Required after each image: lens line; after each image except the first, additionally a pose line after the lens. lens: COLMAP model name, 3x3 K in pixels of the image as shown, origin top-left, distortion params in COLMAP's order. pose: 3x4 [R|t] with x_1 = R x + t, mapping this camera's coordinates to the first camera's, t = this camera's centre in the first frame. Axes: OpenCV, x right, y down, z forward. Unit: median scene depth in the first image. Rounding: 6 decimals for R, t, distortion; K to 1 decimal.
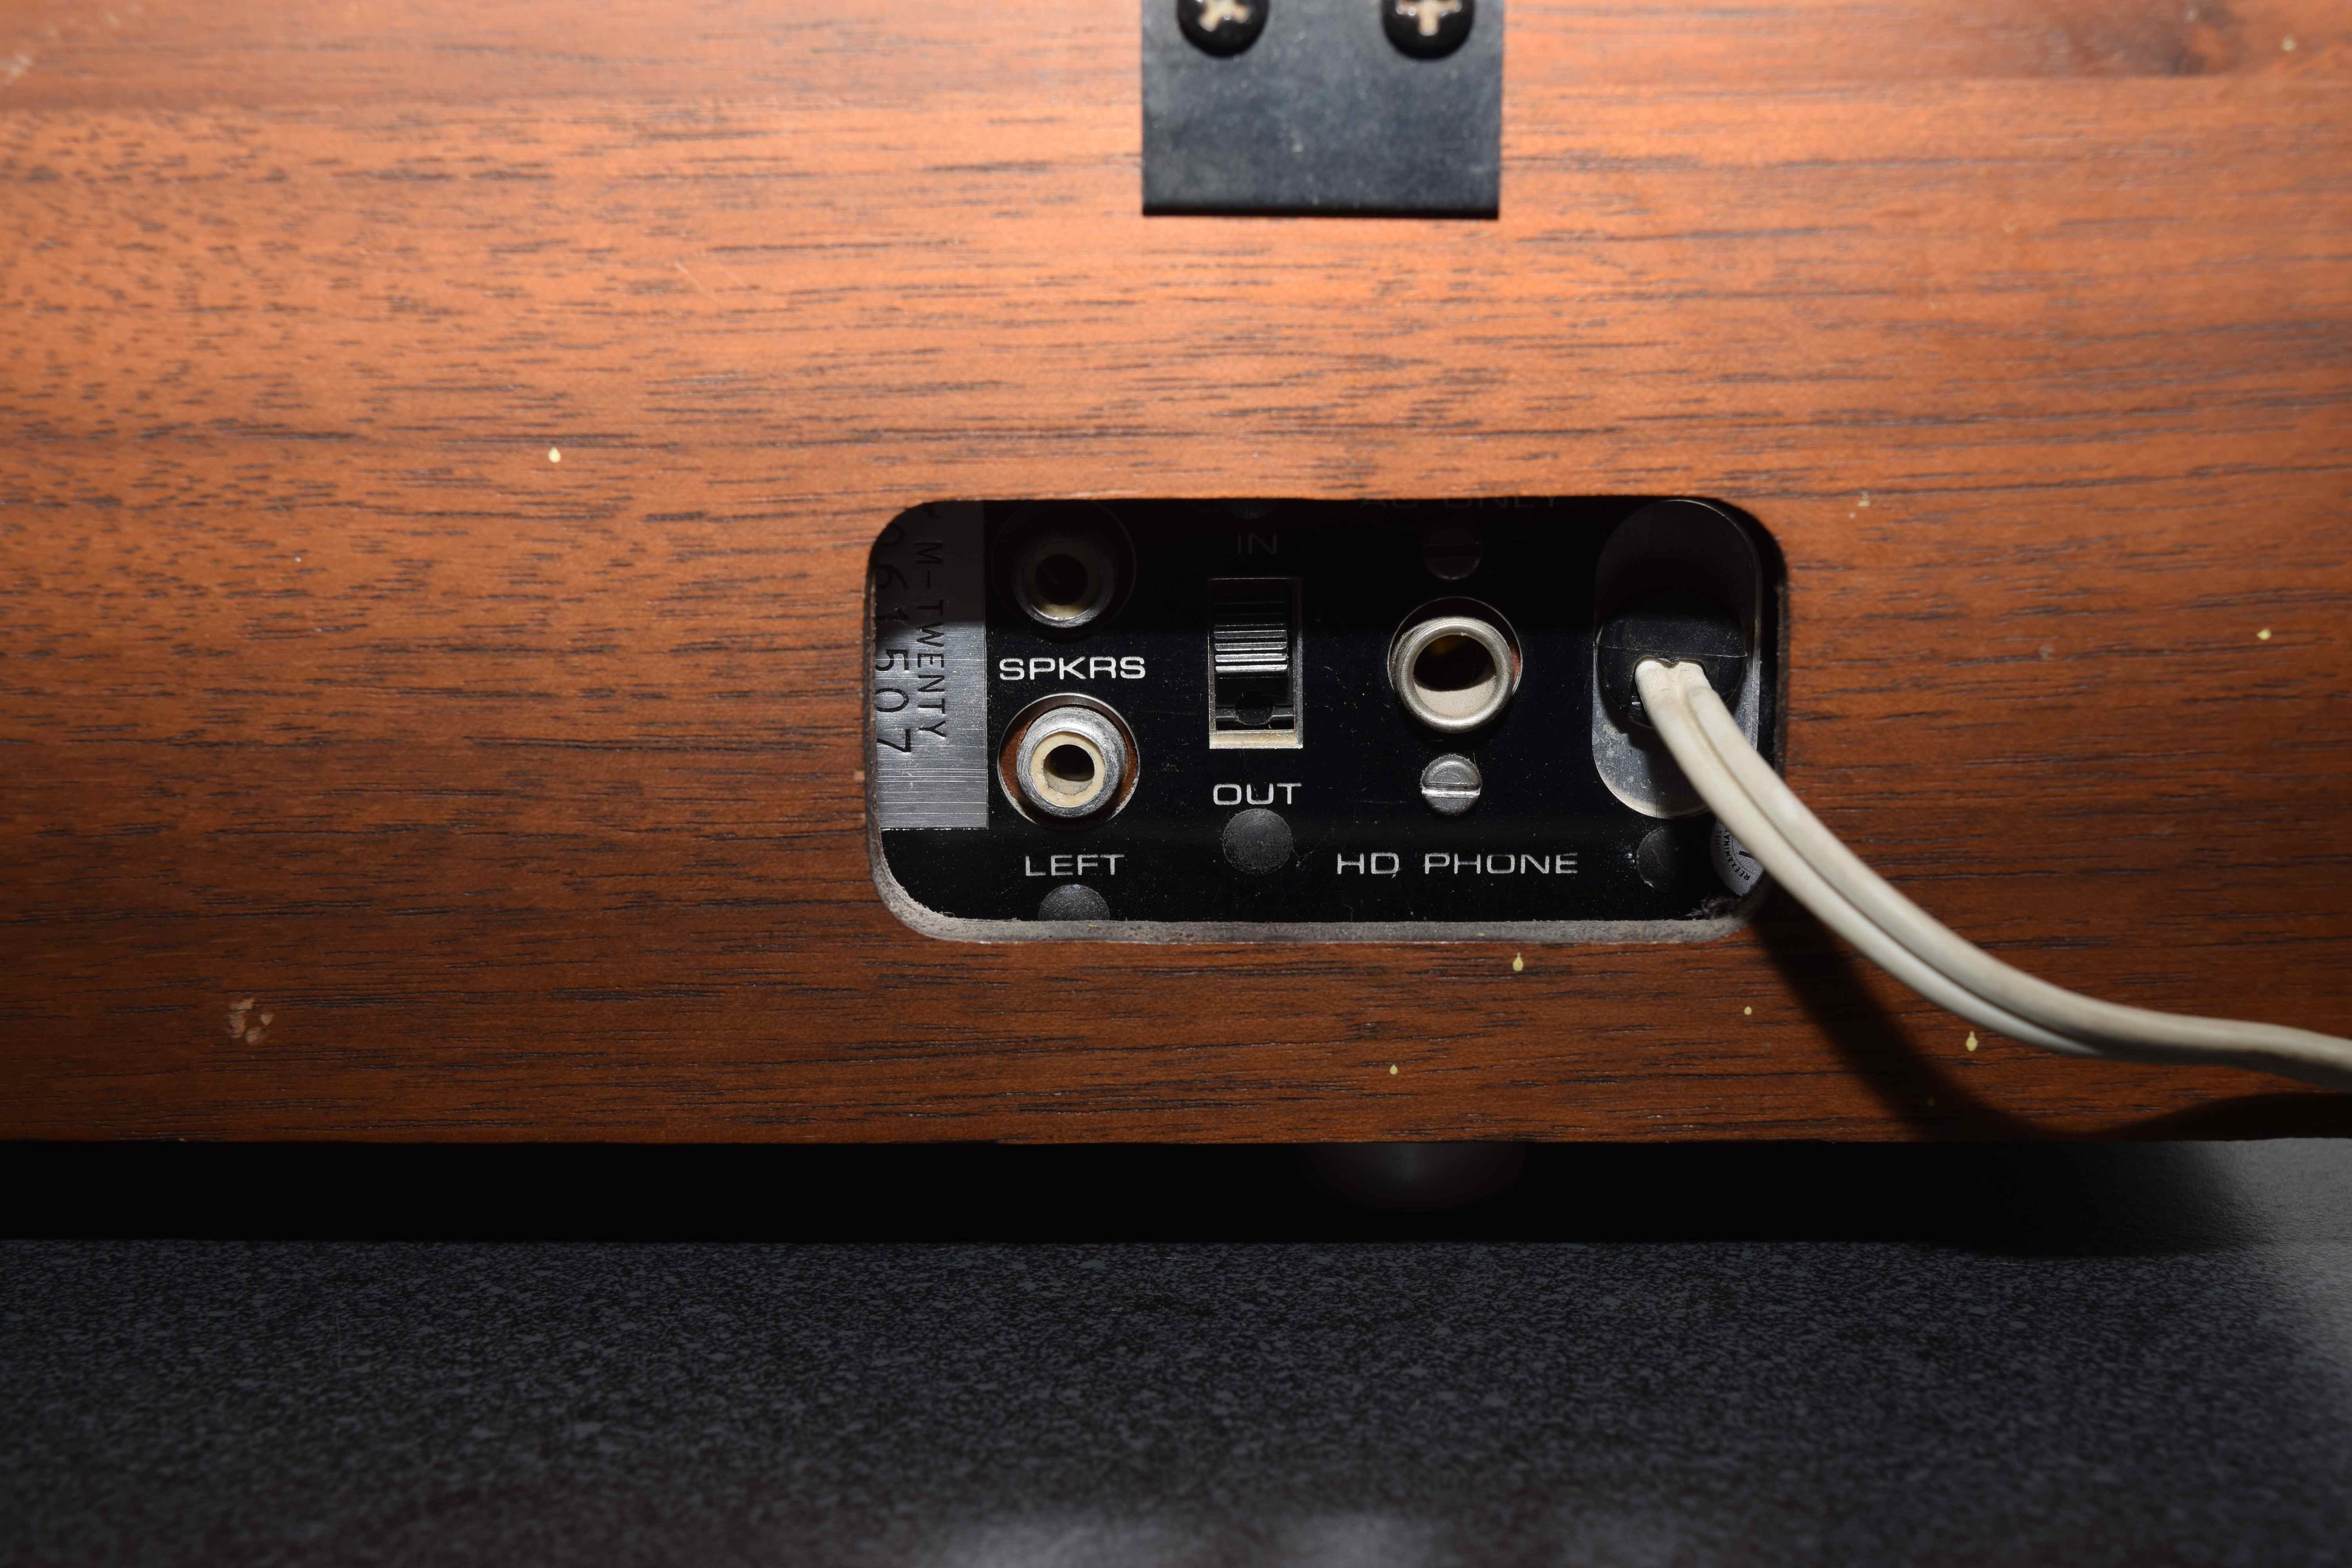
lens RADIAL K [[3485.4, 0, 1181.0], [0, 3485.4, 782.7], [0, 0, 1]] dist [-0.016410, 0.000000]
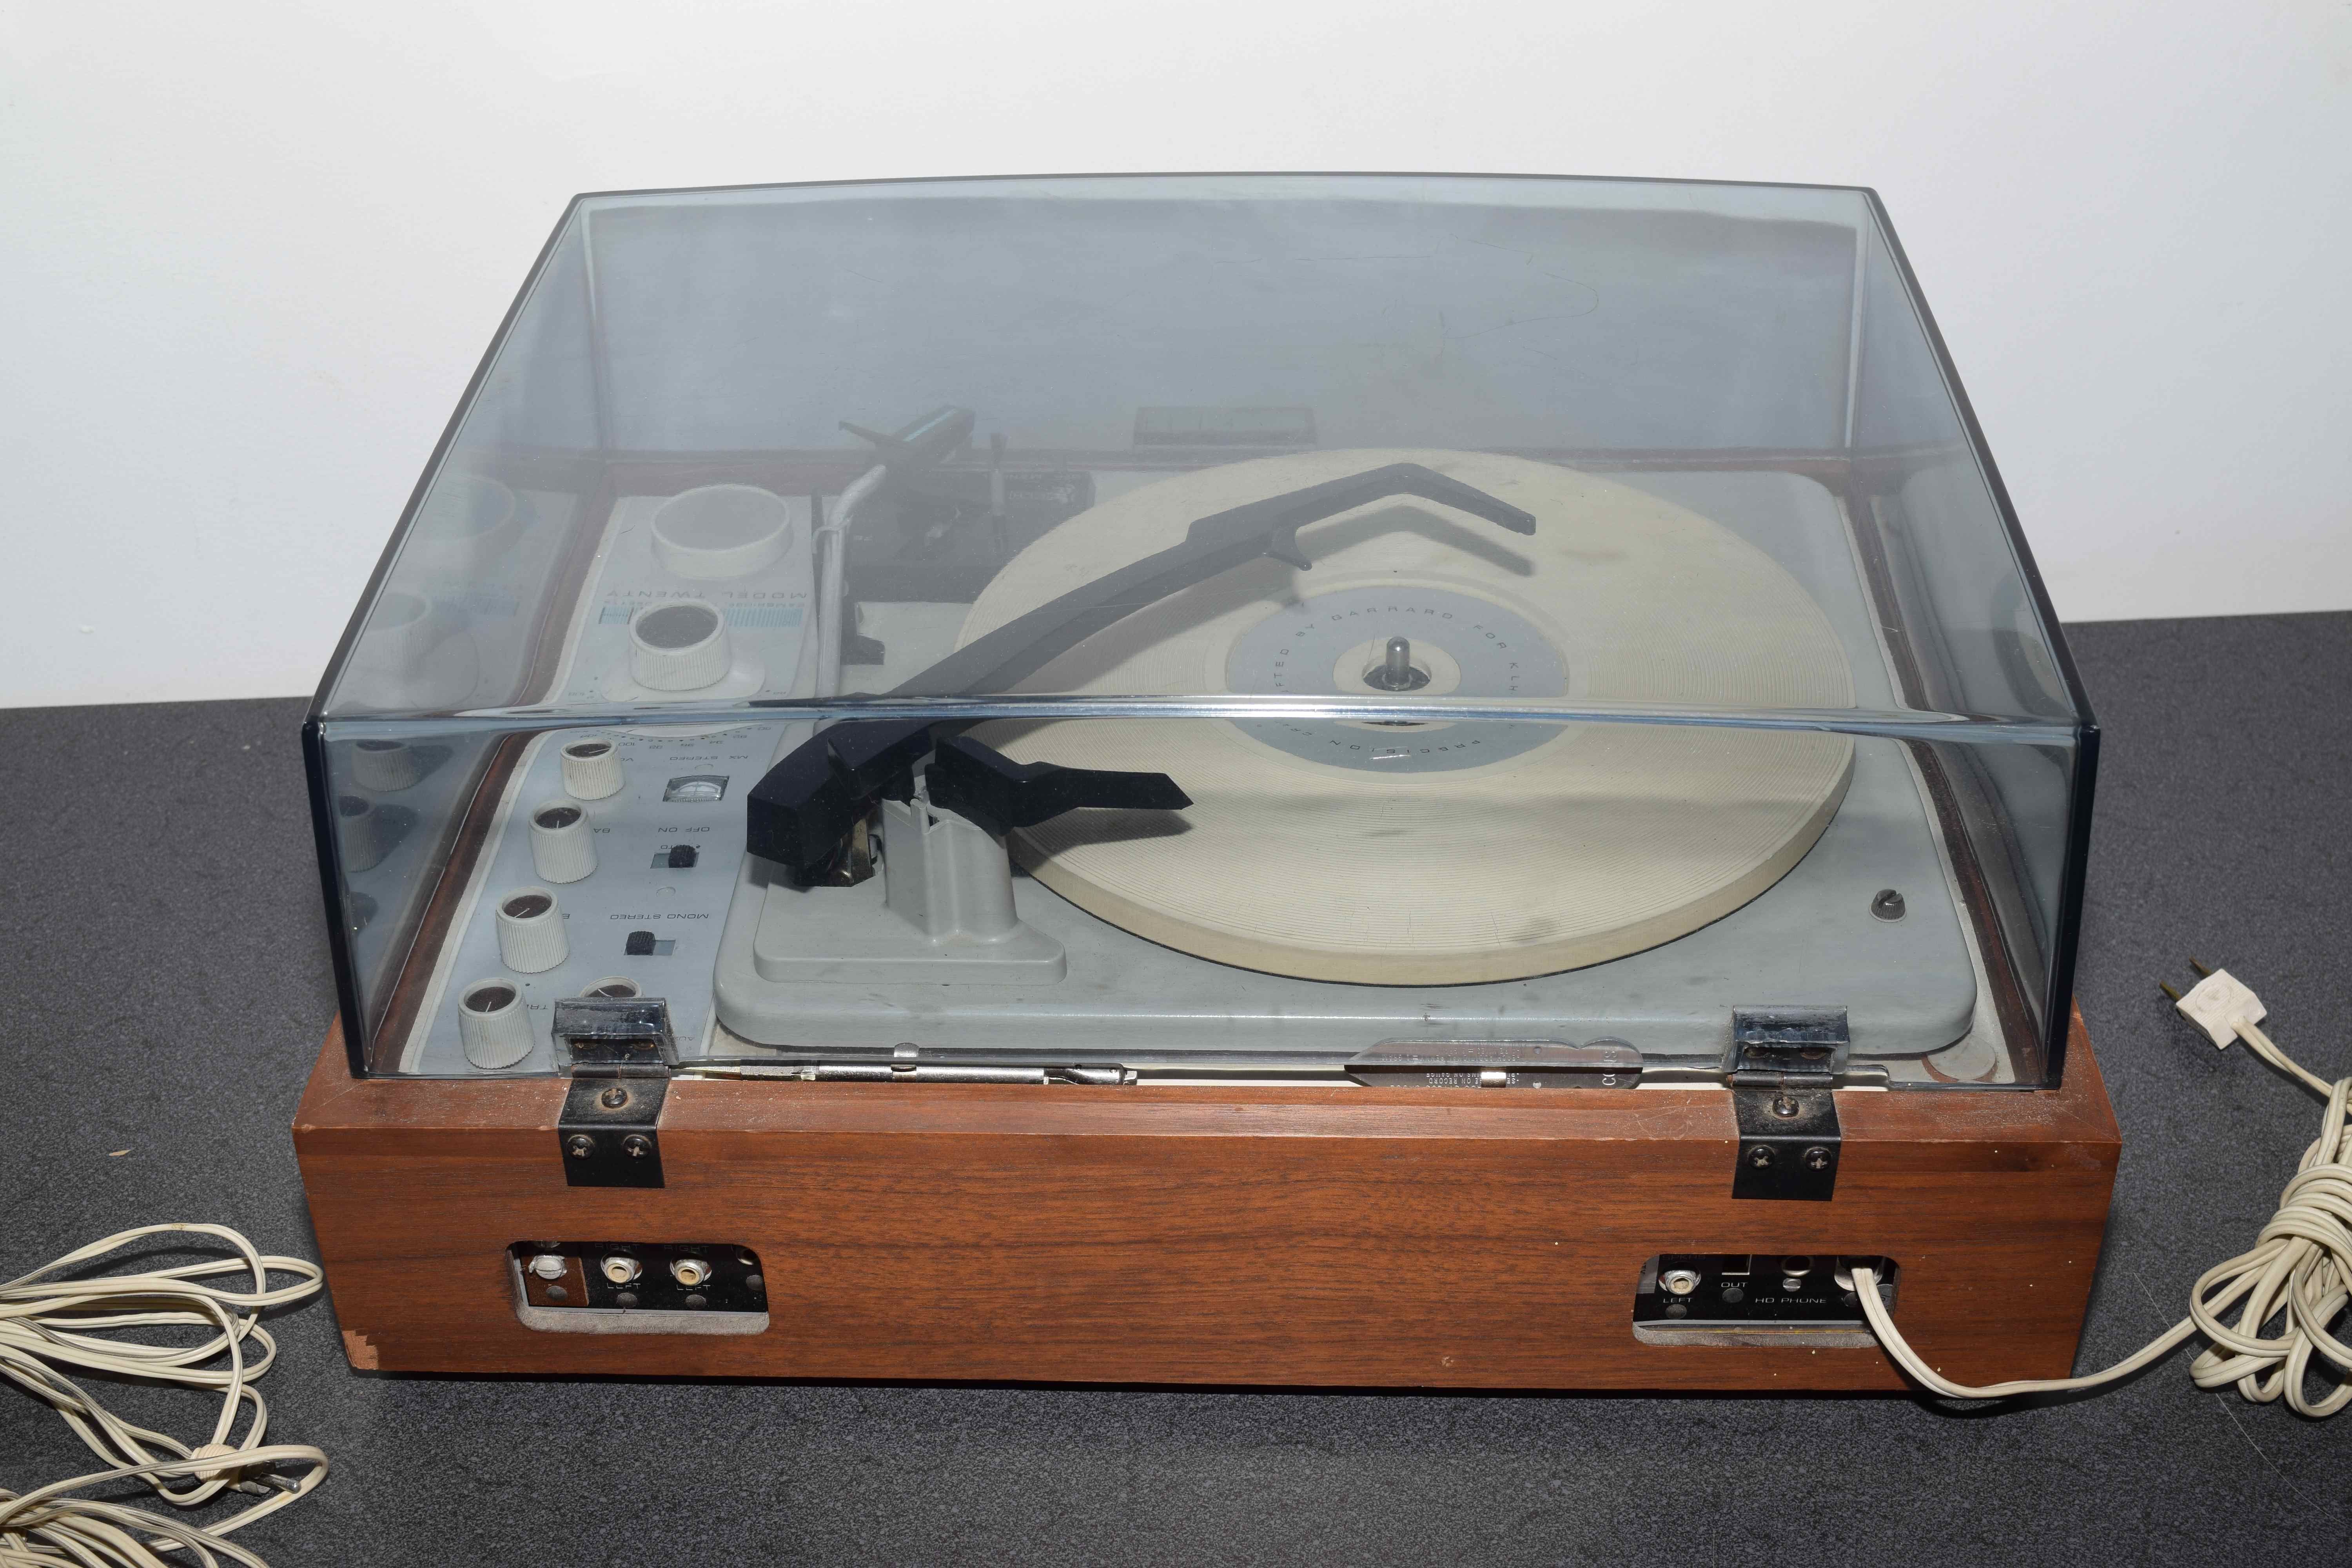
lens RADIAL K [[3050.0, 0, 1177.4], [0, 3050.0, 782.5], [0, 0, 1]] dist [-0.035752, 0.000000]
pose [[0.999689, -0.007736, 0.023694, -0.590999], [-0.001023, 0.937082, 0.349108, -1.499082], [-0.024903, -0.349024, 0.936783, -1.600921]]
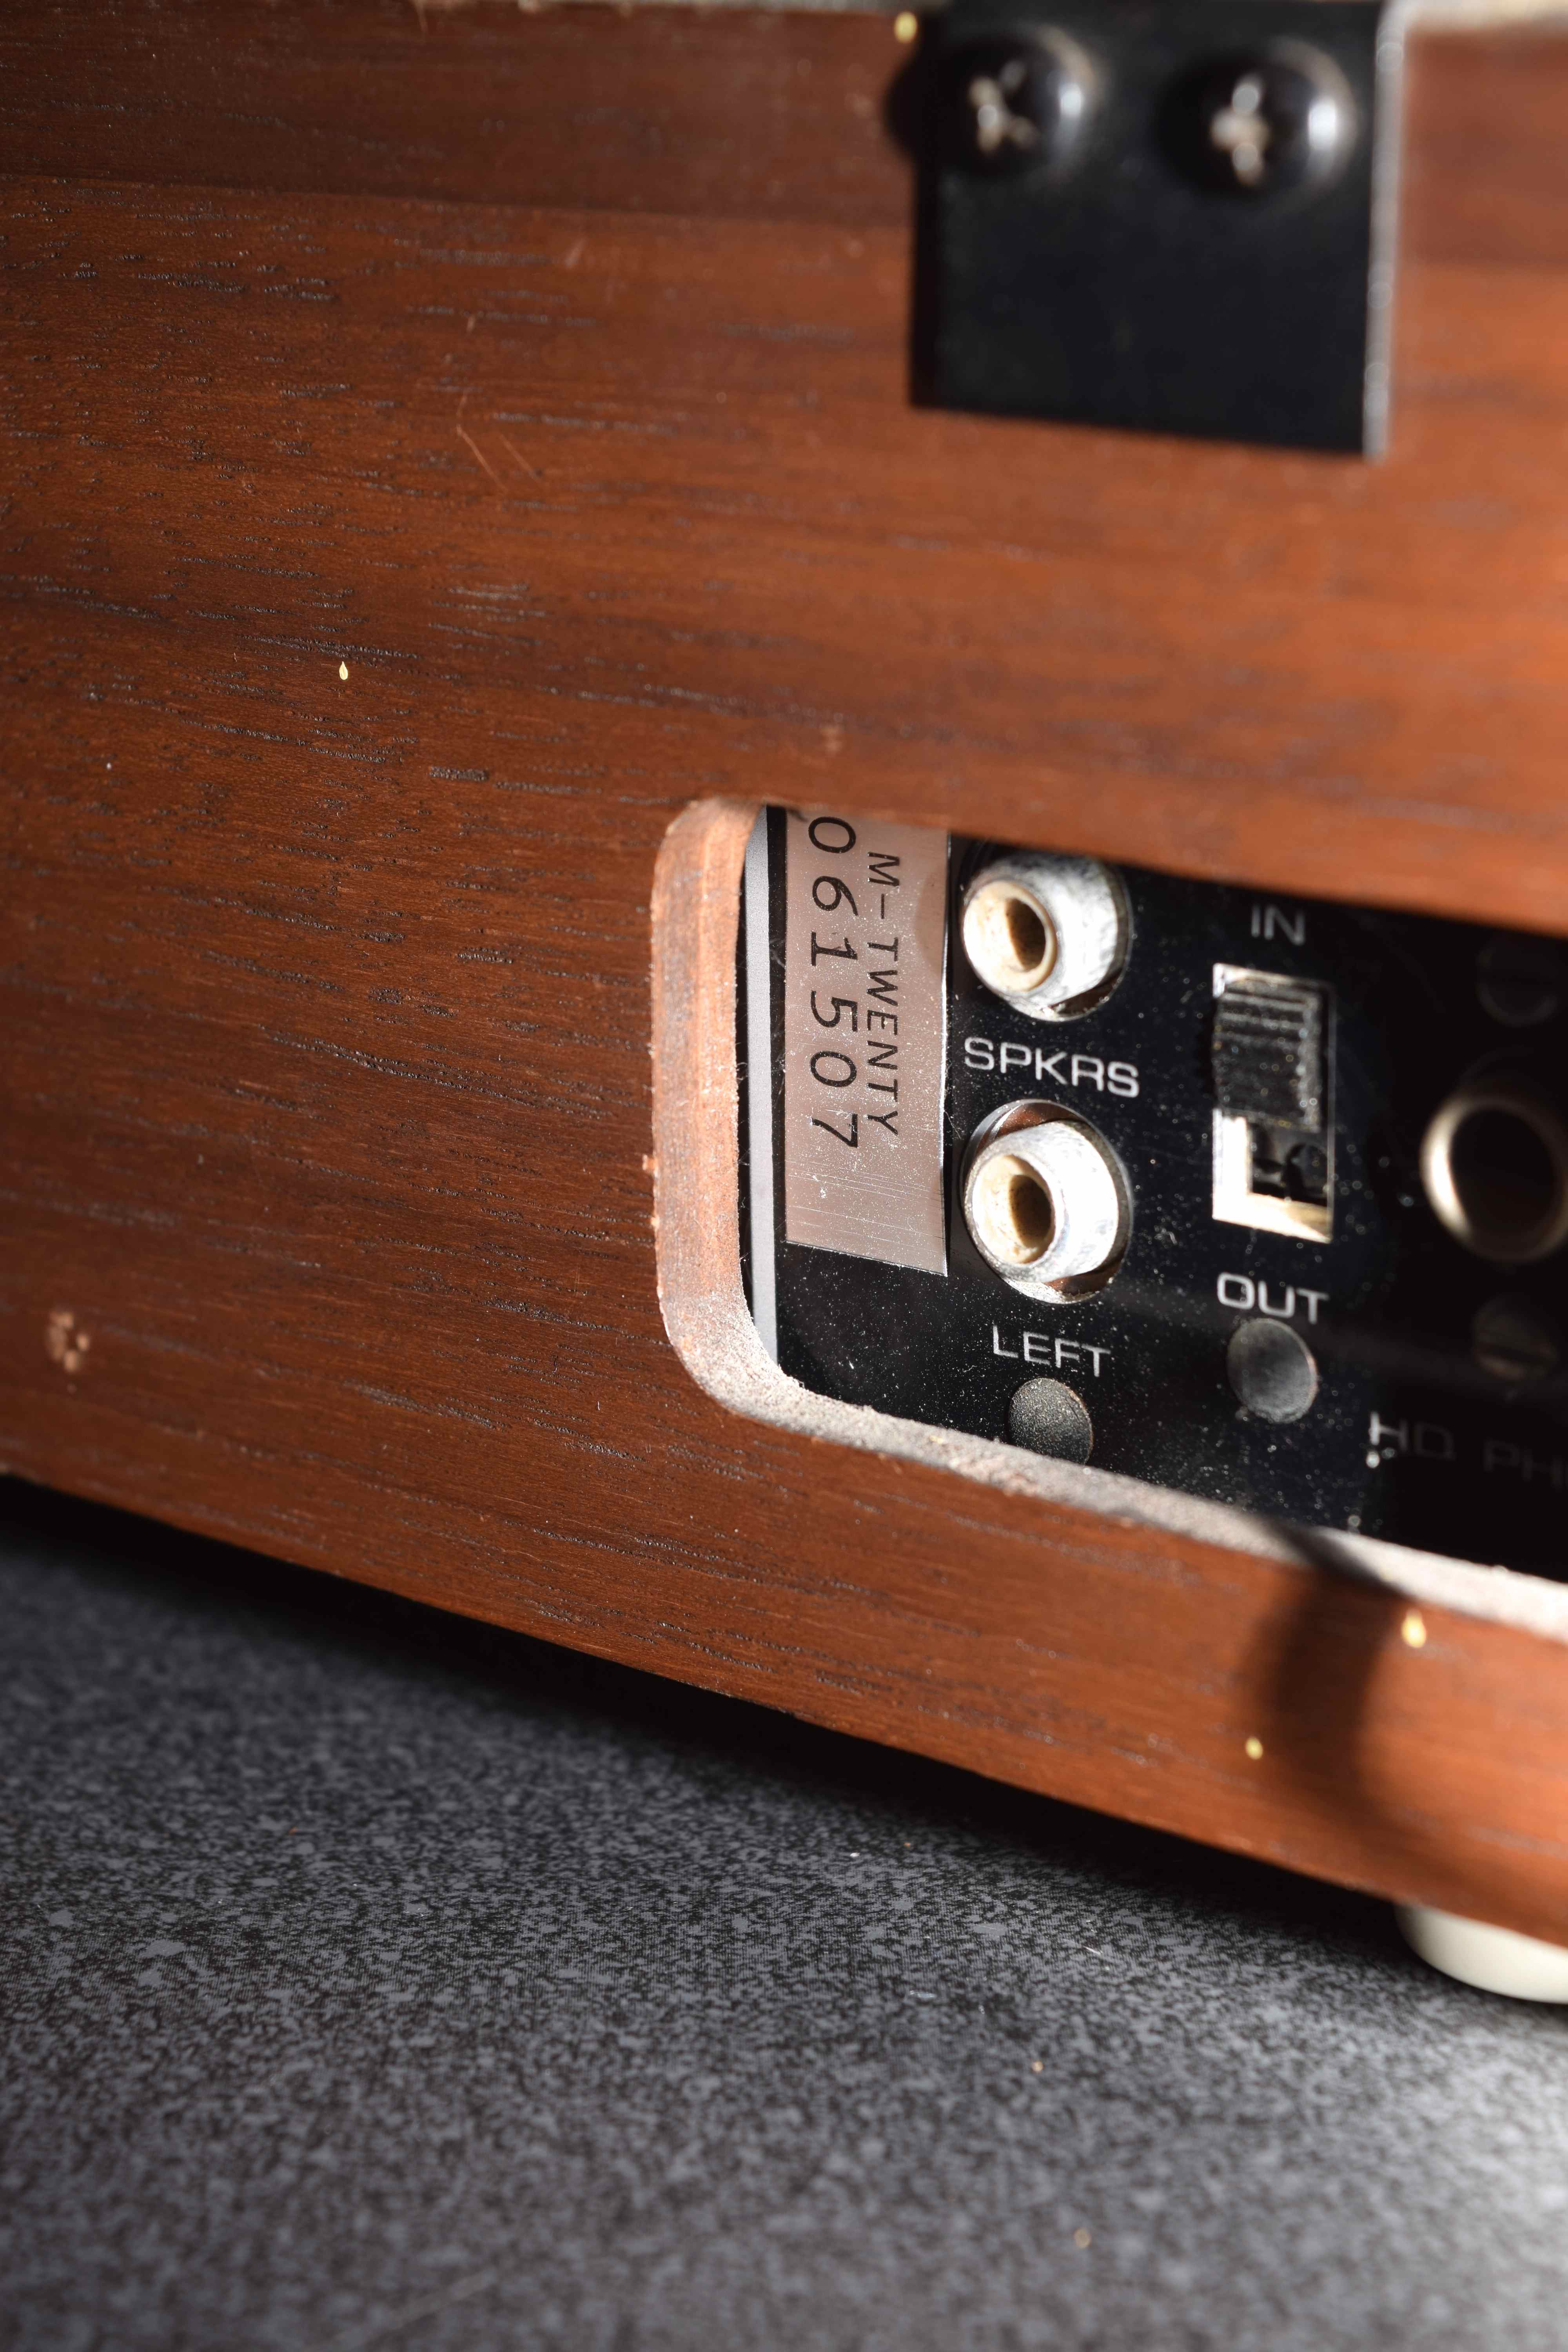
lens RADIAL K [[5205.2, 0, 778.5], [0, 5205.2, 1174.4], [0, 0, 1]] dist [0.085740, 0.000000]
pose [[0.780482, 0.171905, -0.601079, 0.543905], [-0.154560, 0.984664, 0.080918, -0.086305], [0.605771, 0.029748, 0.795083, 0.157706]]
